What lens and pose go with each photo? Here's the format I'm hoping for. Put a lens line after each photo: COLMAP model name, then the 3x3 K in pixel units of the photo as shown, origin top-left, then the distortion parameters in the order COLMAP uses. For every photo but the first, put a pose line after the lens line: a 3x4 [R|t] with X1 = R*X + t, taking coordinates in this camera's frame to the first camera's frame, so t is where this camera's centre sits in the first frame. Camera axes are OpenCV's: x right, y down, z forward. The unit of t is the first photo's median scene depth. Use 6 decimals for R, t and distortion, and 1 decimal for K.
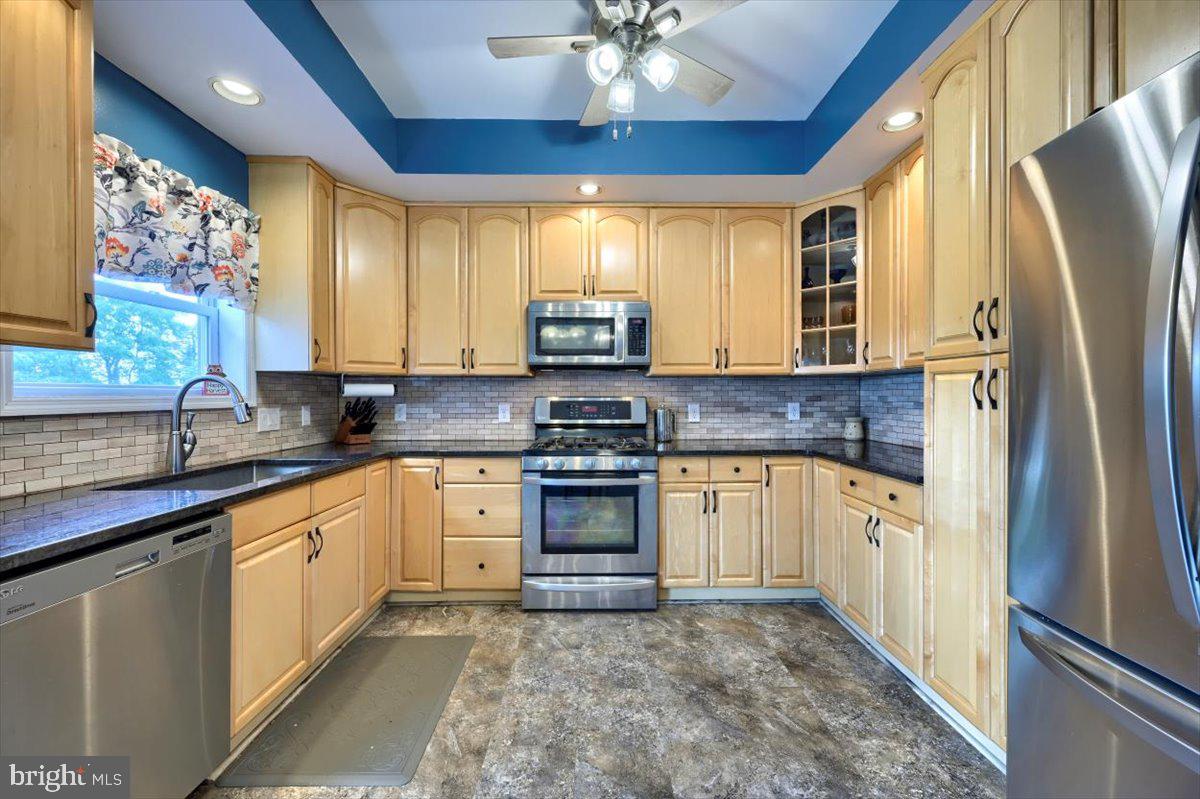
lens RADIAL K [[482.6, 0, 599.0], [0, 482.6, 397.7], [0, 0, 1]] dist [0.000021, -0.000082]
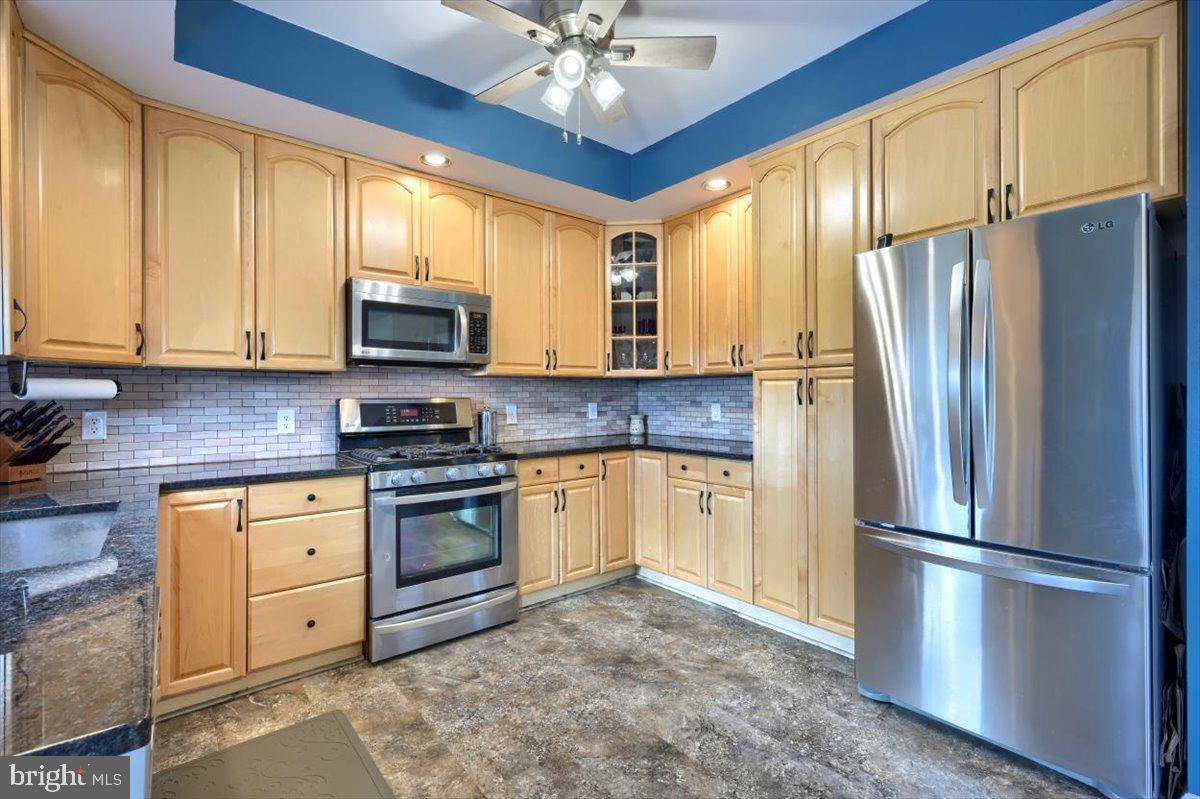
lens RADIAL K [[545.5, 0, 604.2], [0, 545.5, 397.1], [0, 0, 1]] dist [0.000919, 0.000614]
pose [[0.770724, -0.003606, 0.637159, -0.429788], [0.006108, 0.999980, -0.001730, -0.000328], [-0.637140, 0.005225, 0.770730, 0.051047]]
